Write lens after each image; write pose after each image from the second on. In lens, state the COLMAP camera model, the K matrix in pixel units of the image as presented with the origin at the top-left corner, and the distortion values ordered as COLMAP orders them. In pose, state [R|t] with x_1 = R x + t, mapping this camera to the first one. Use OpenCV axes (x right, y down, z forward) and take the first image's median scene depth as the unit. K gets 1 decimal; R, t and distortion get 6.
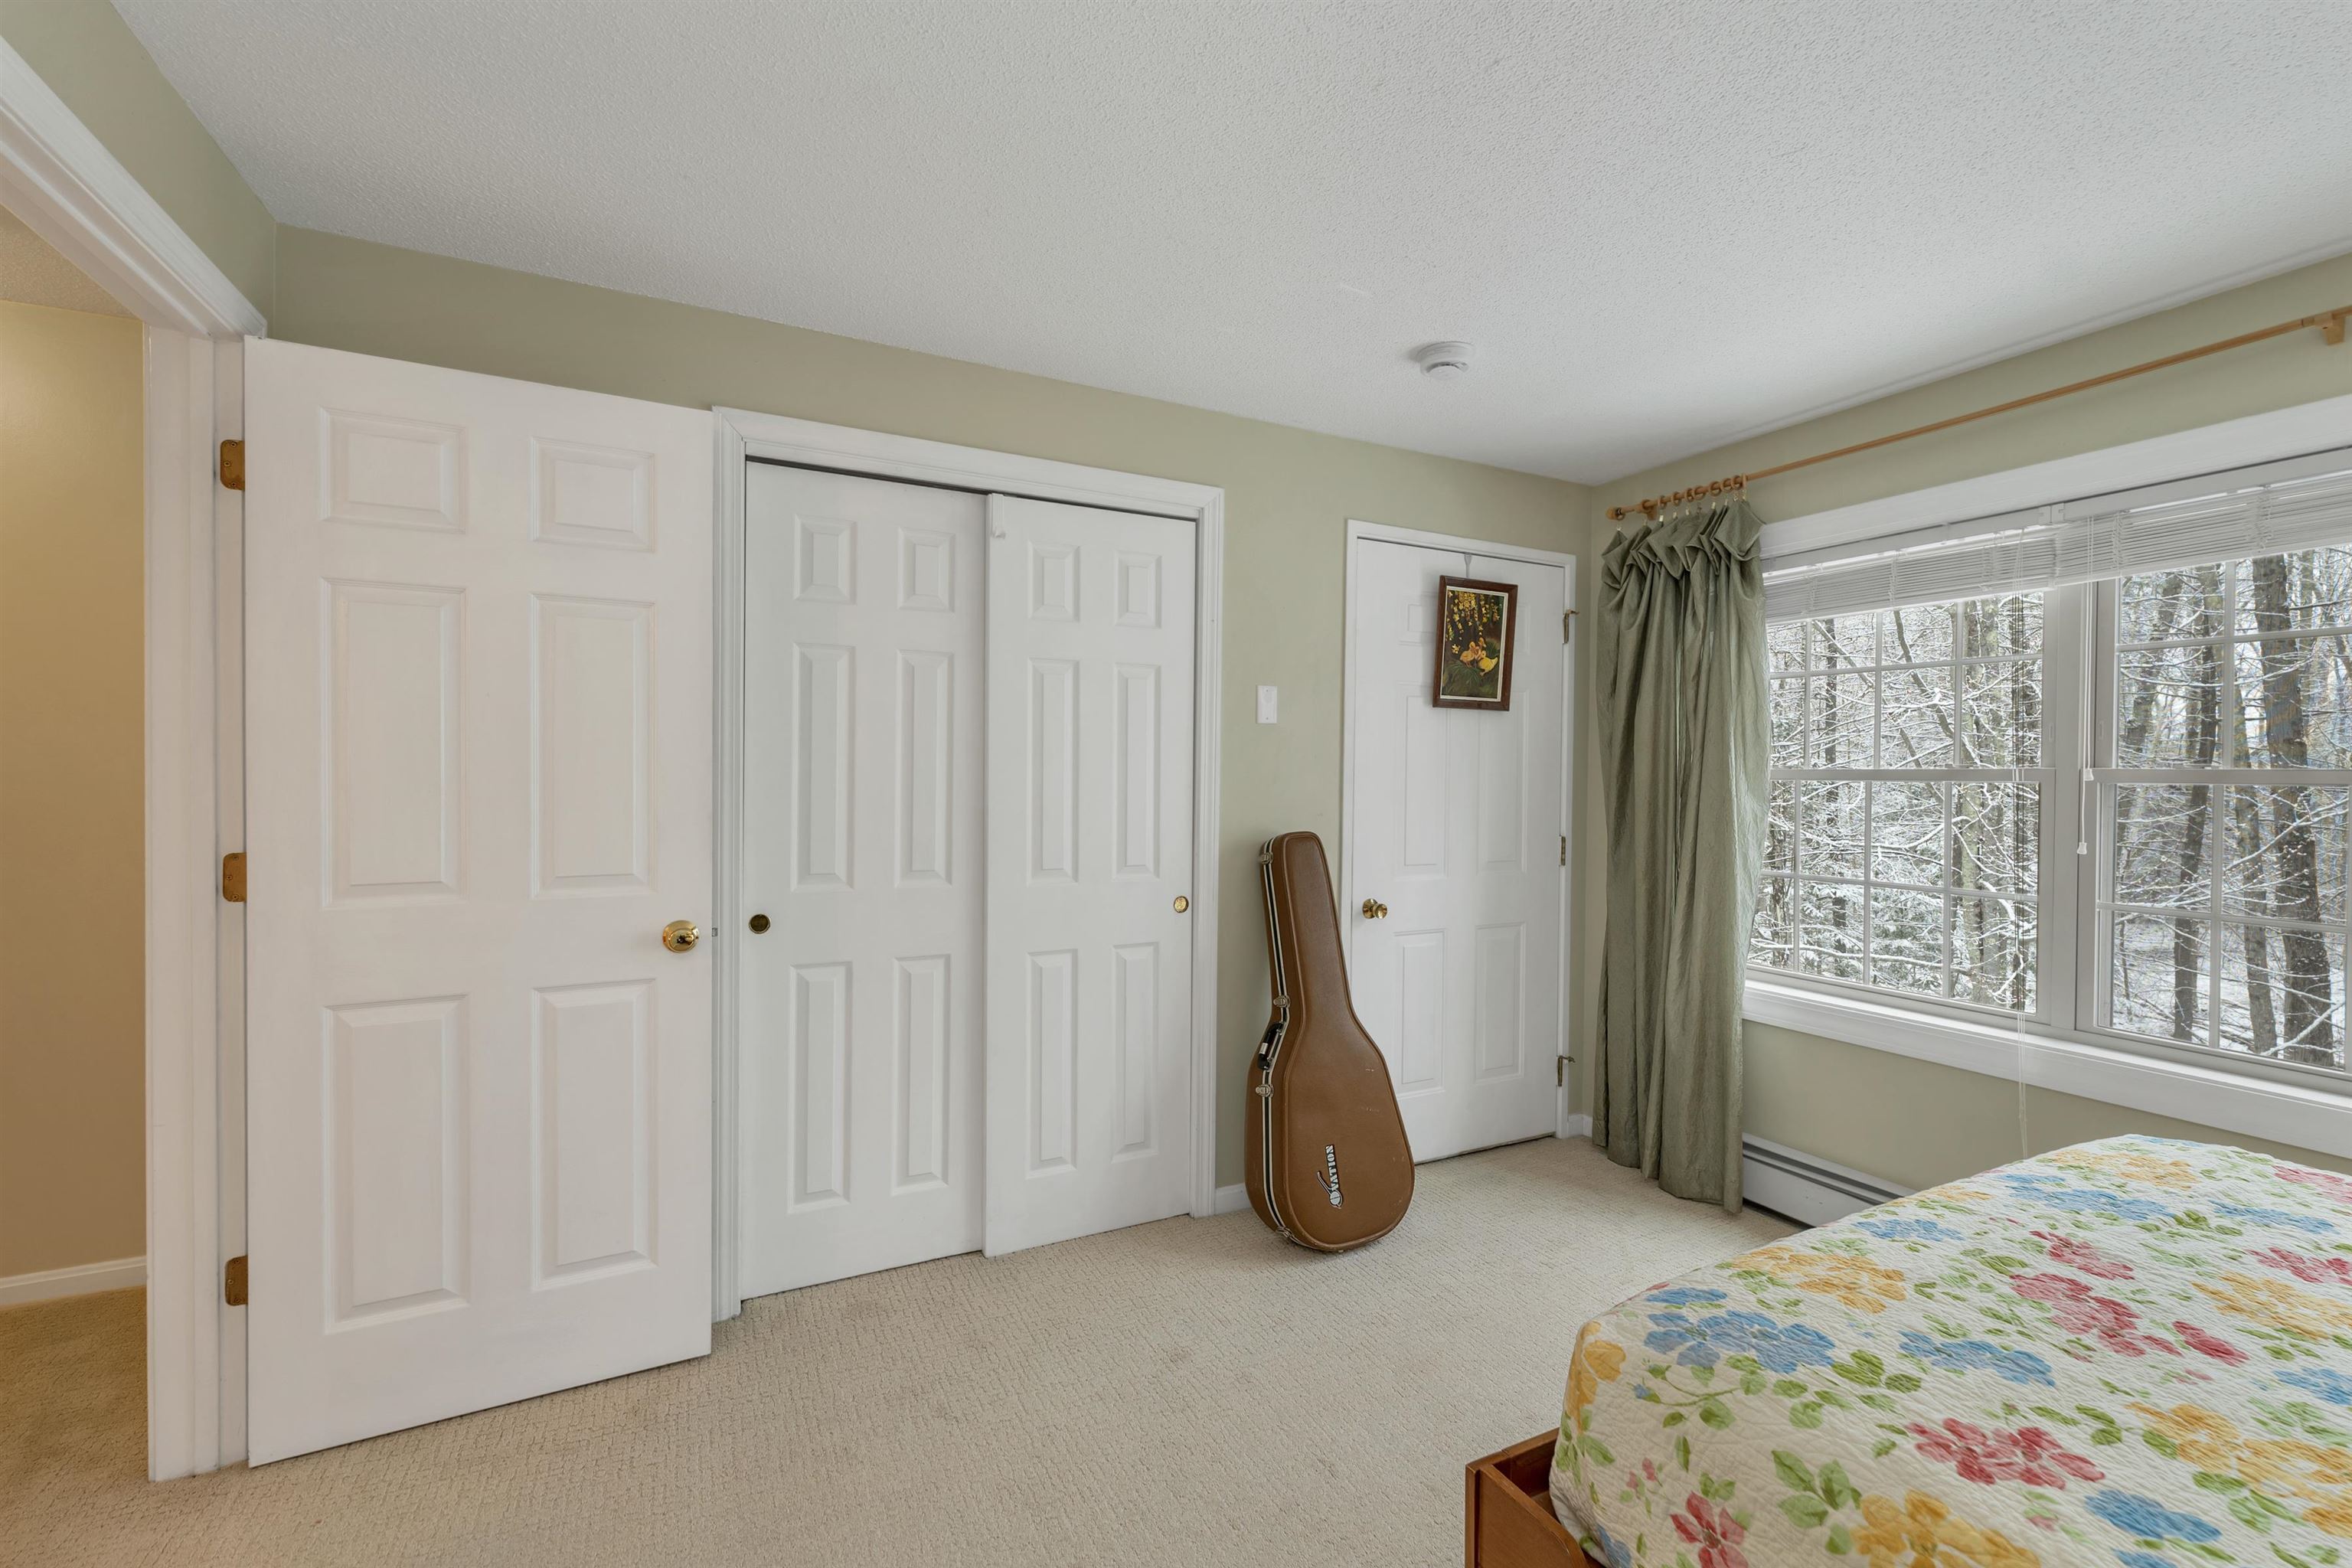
lens RADIAL K [[979.6, 0, 1188.2], [0, 979.6, 803.3], [0, 0, 1]] dist [0.001102, -0.000348]
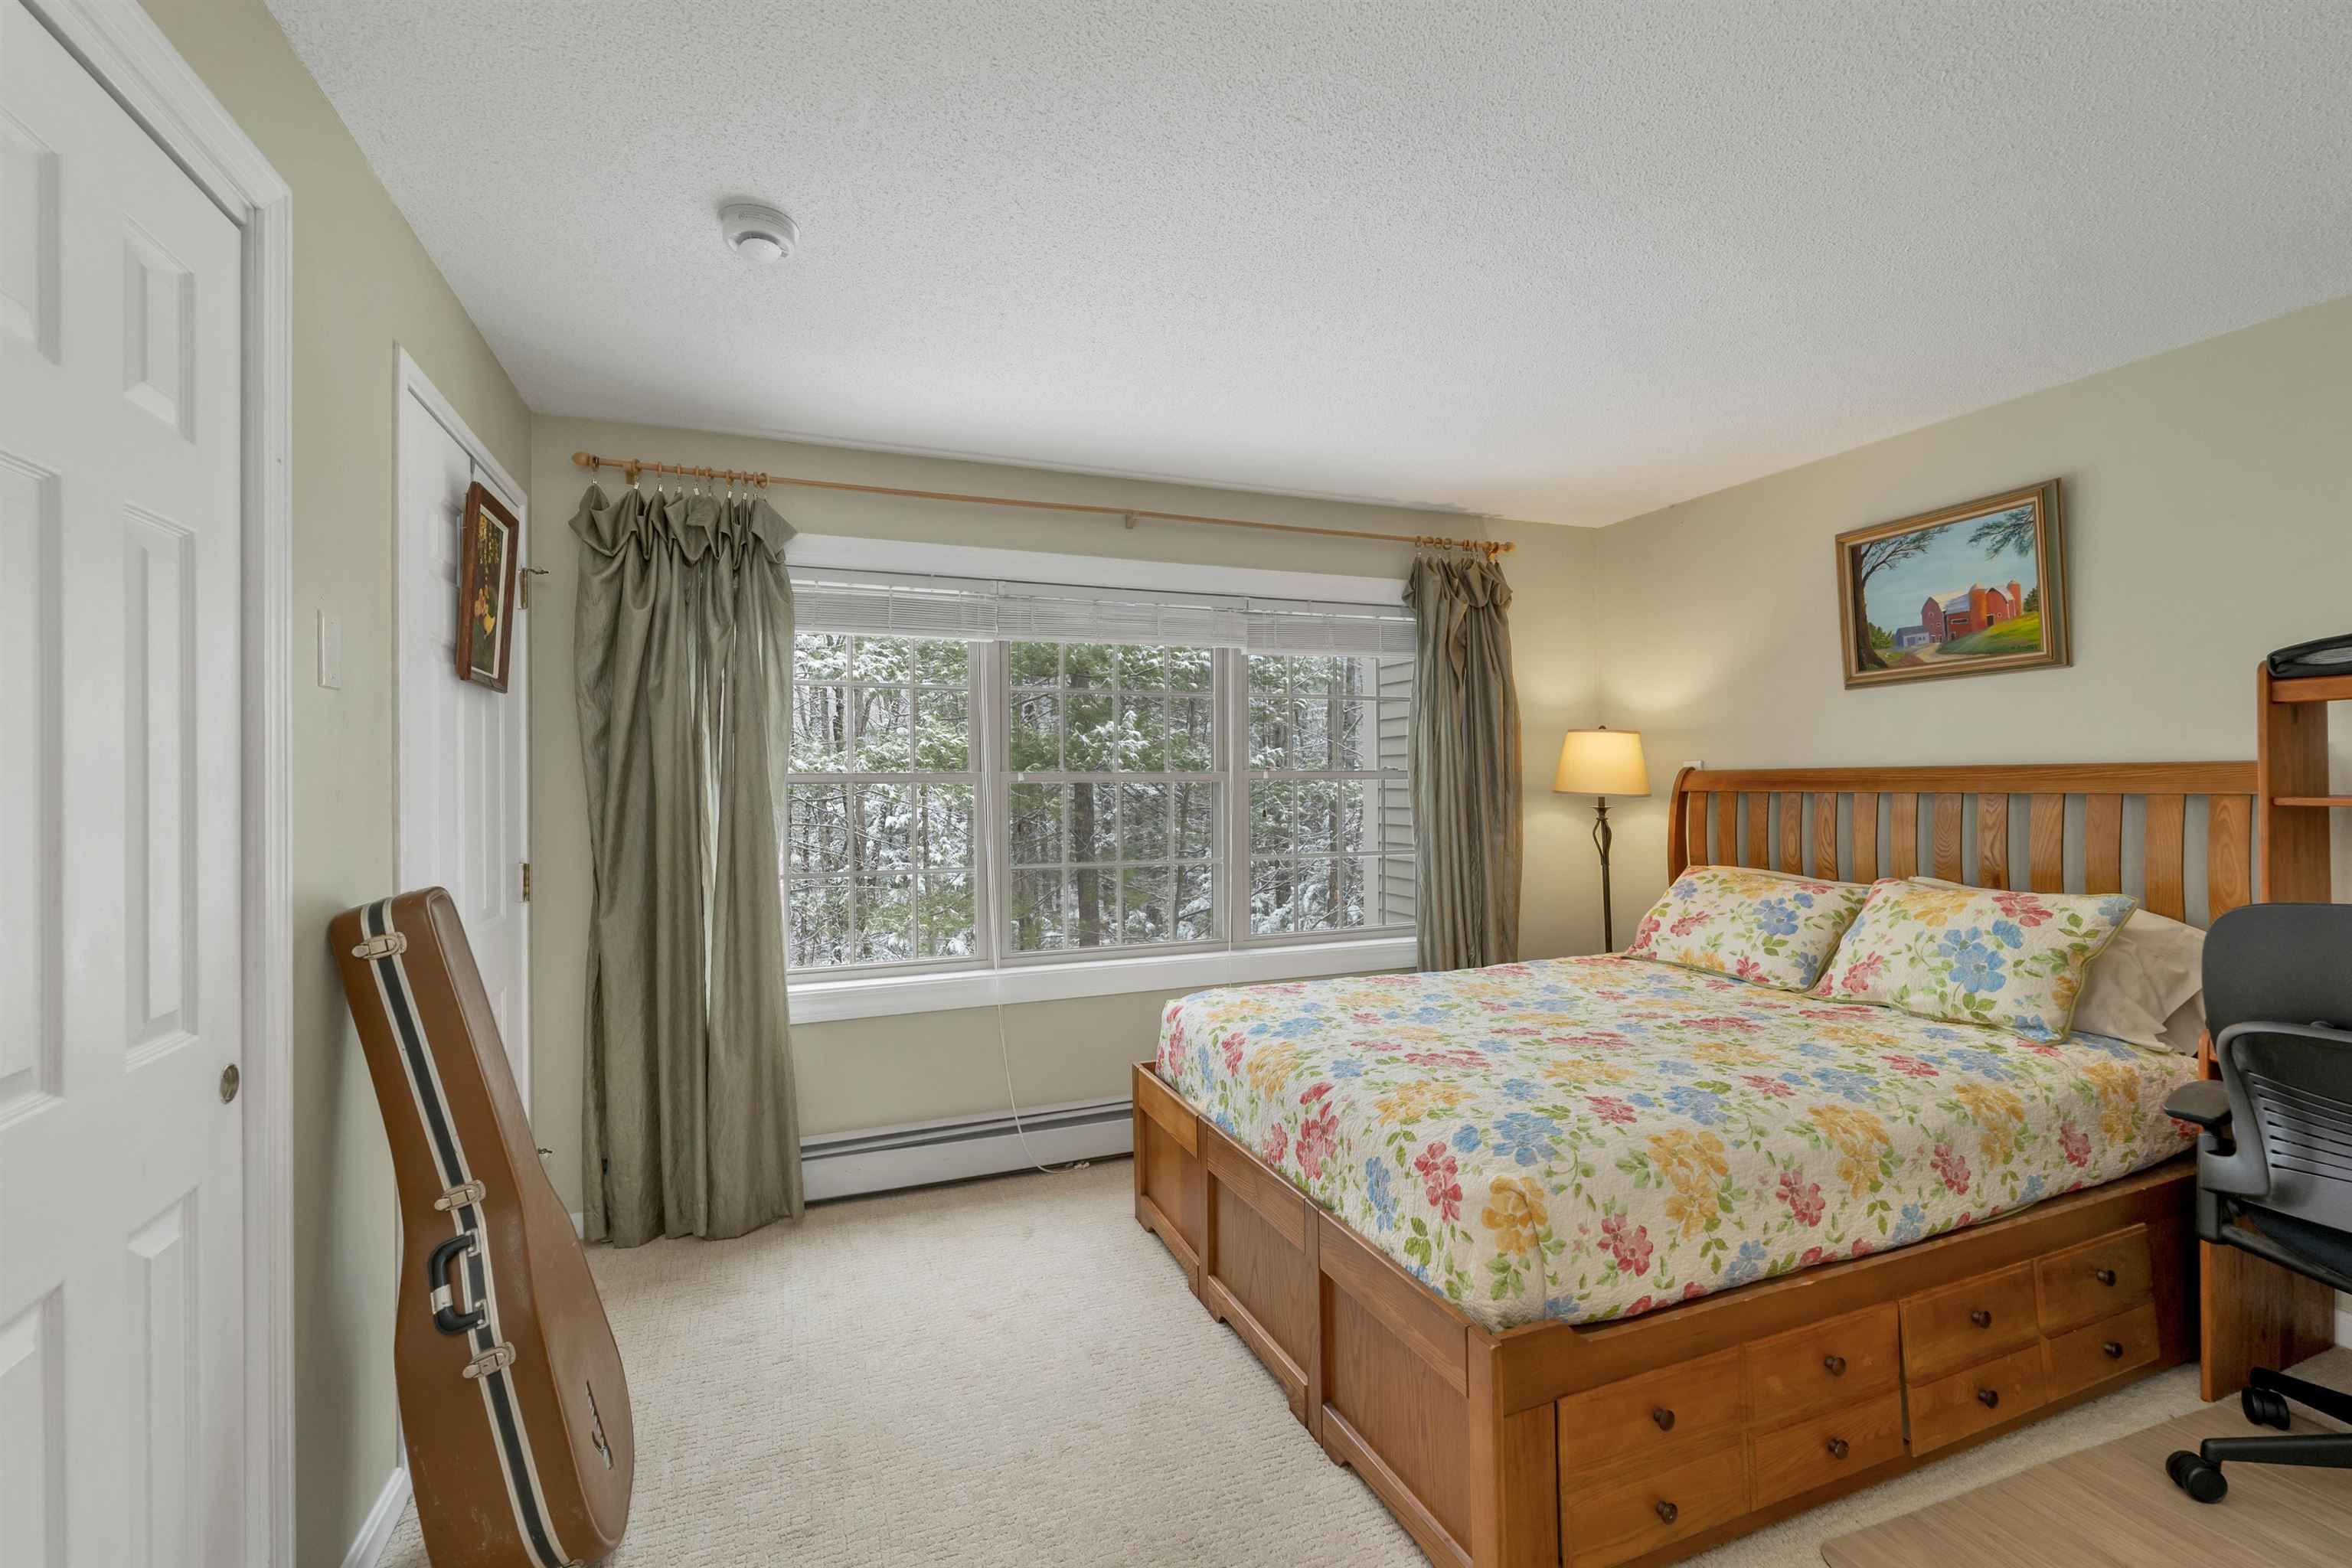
lens RADIAL K [[979.6, 0, 1177.9], [0, 979.6, 792.1], [0, 0, 1]] dist [0.001102, -0.000348]
pose [[0.097122, -0.020986, 0.995051, -0.913431], [0.037128, 0.999158, 0.017449, -0.045108], [-0.994580, 0.035250, 0.097819, 1.205399]]
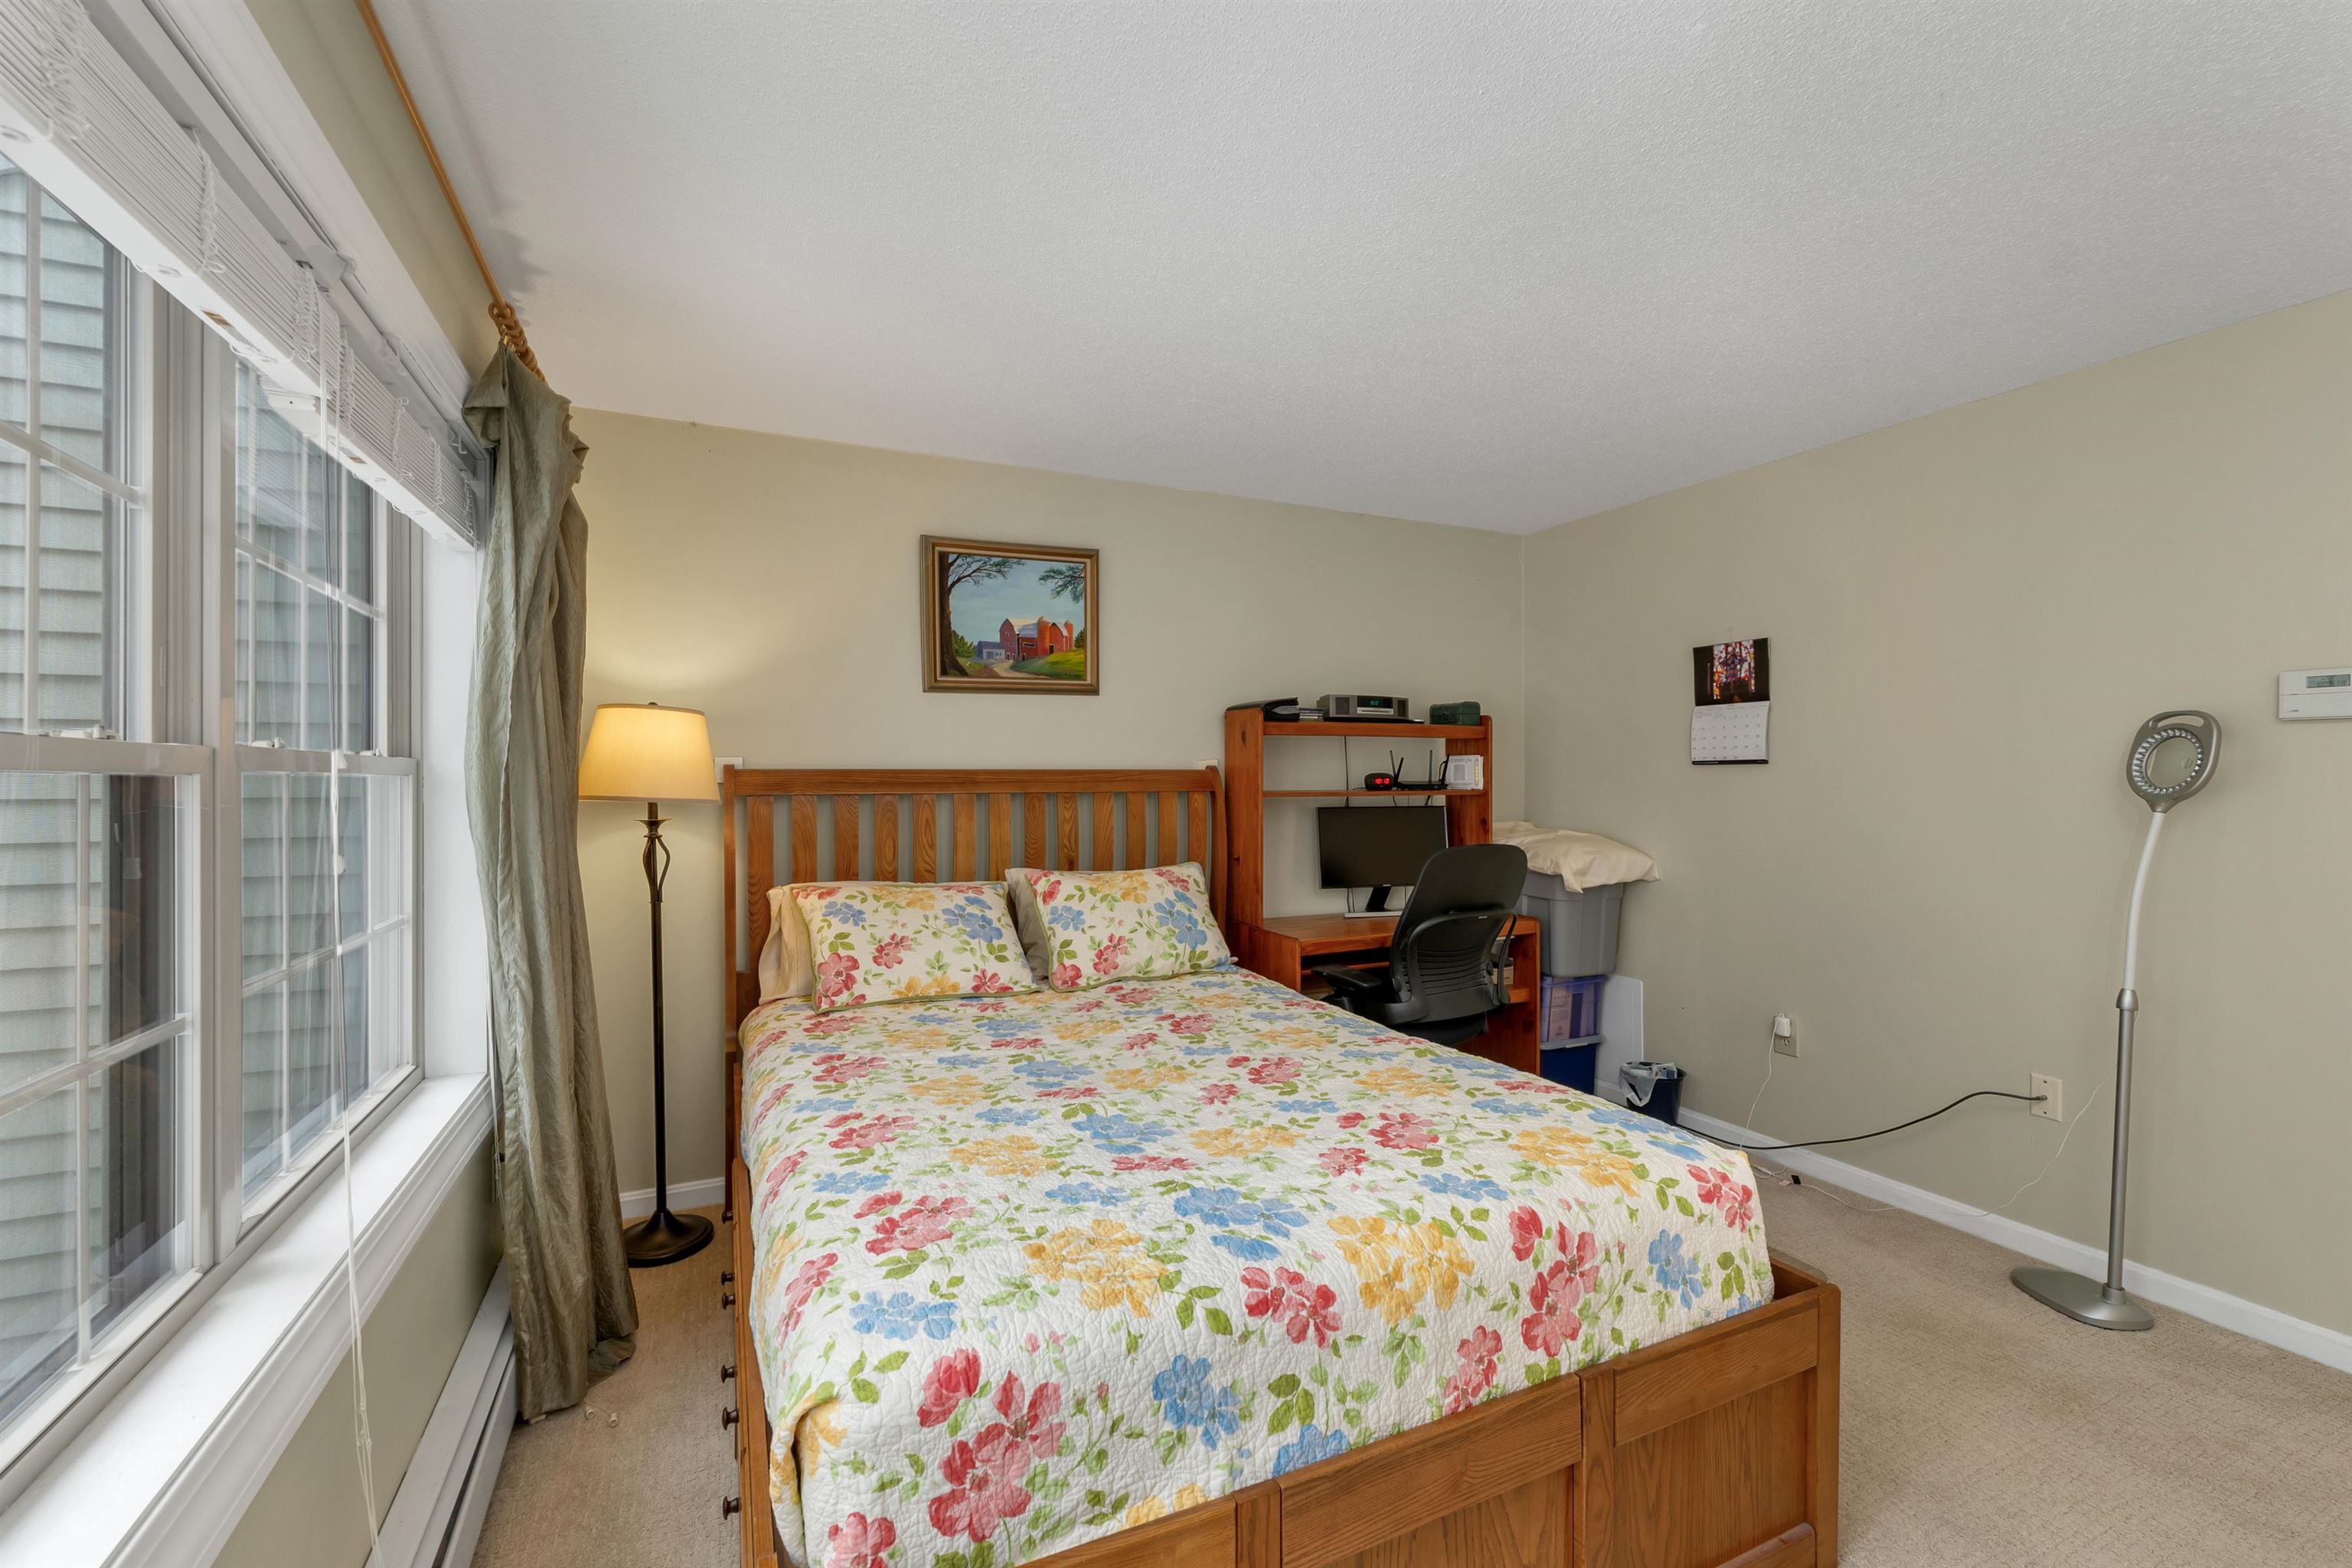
lens RADIAL K [[979.6, 0, 1164.4], [0, 979.6, 790.1], [0, 0, 1]] dist [0.001102, -0.000348]
pose [[-0.998736, -0.009286, 0.049404, 1.113131], [-0.007286, 0.999153, 0.040508, -0.053255], [-0.049739, 0.040097, -0.997957, 2.285832]]
